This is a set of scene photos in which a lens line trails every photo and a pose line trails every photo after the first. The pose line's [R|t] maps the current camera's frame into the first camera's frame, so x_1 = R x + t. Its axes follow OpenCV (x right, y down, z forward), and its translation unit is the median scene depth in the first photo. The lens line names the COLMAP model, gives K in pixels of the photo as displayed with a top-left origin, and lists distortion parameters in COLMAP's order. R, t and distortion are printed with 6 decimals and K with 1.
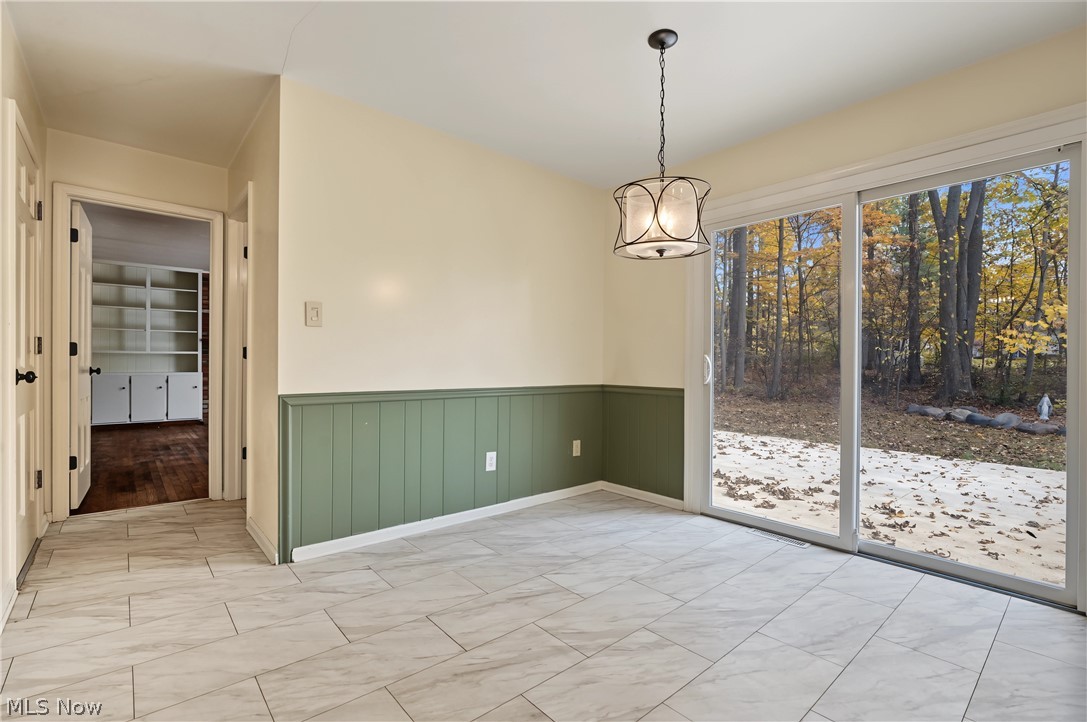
lens RADIAL K [[486.3, 0, 542.9], [0, 486.3, 365.8], [0, 0, 1]] dist [-0.002315, -0.000352]
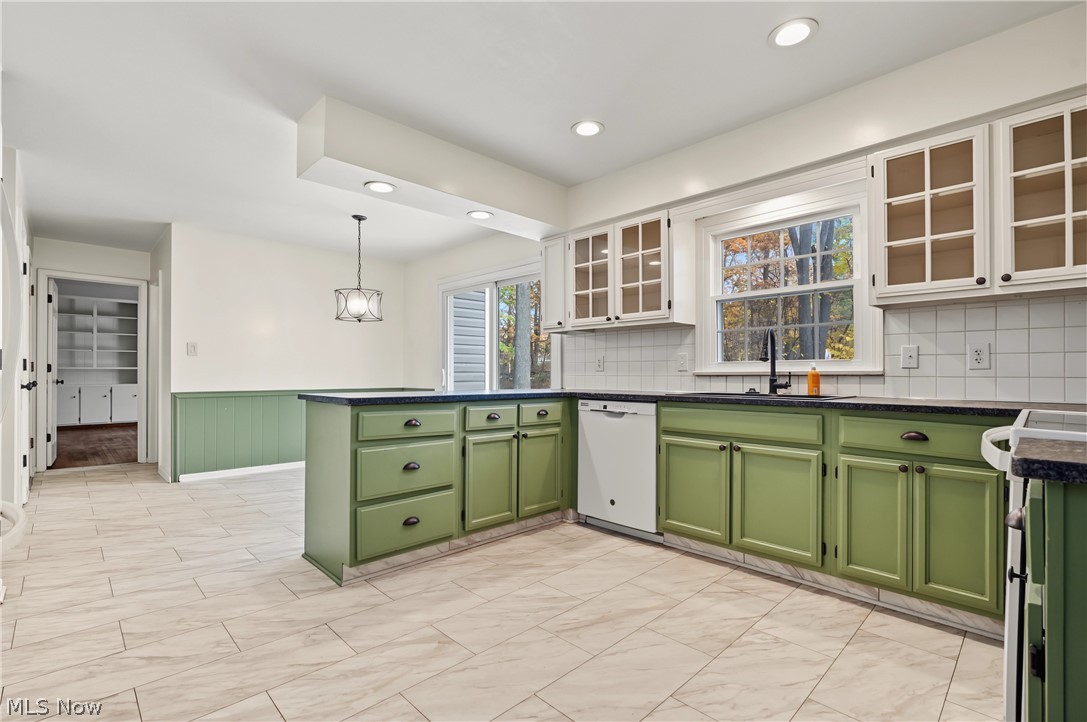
lens RADIAL K [[491.7, 0, 545.2], [0, 491.7, 371.5], [0, 0, 1]] dist [-0.001065, 0.000278]
pose [[0.998036, -0.008003, 0.062124, 0.528746], [0.008681, 0.999905, -0.010661, 0.007793], [-0.062033, 0.011179, 0.998012, -0.667643]]
